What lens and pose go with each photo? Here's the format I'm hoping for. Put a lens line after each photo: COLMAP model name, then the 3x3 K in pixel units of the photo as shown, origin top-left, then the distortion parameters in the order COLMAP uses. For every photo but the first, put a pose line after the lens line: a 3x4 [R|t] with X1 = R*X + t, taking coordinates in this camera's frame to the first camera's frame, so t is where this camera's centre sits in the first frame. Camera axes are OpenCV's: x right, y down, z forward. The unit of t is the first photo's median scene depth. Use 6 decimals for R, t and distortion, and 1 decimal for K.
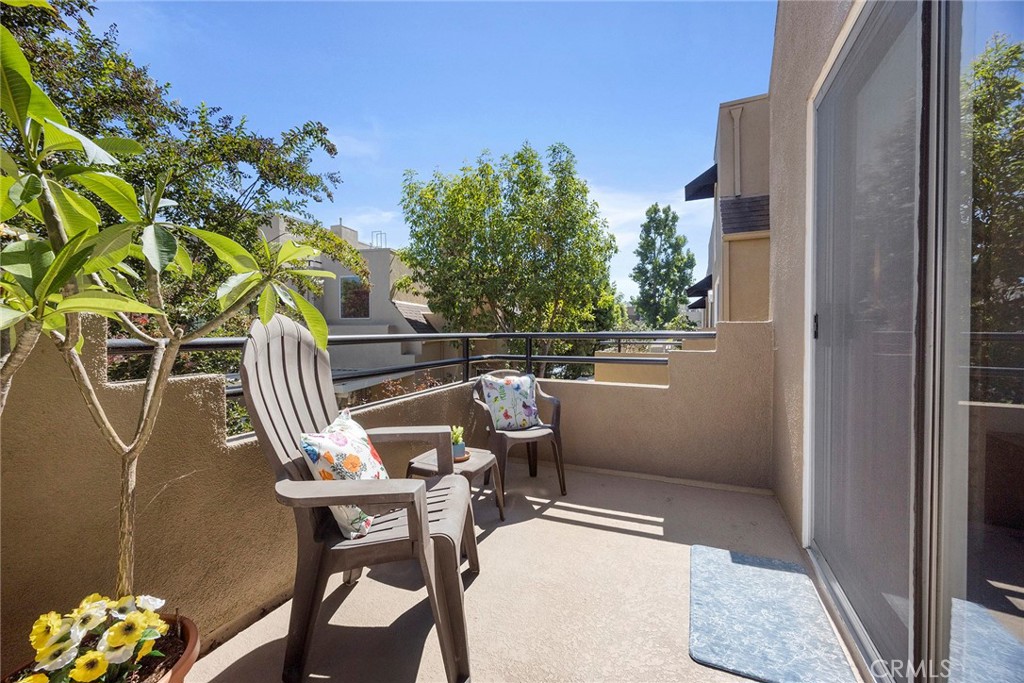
lens RADIAL K [[397.2, 0, 513.5], [0, 397.2, 332.0], [0, 0, 1]] dist [-0.002374, -0.000339]
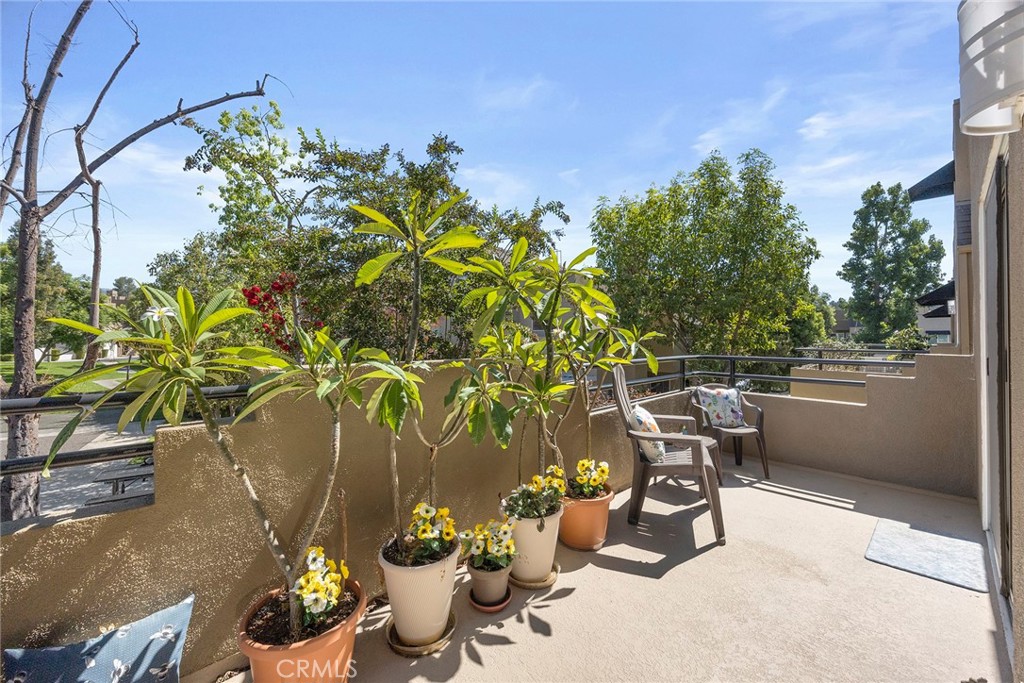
lens RADIAL K [[390.5, 0, 510.1], [0, 390.5, 331.0], [0, 0, 1]] dist [-0.005339, -0.000128]
pose [[0.914187, 0.001157, -0.405291, -0.025644], [-0.008754, 0.999819, -0.016893, -0.011870], [0.405198, 0.018991, 0.914031, -0.106904]]
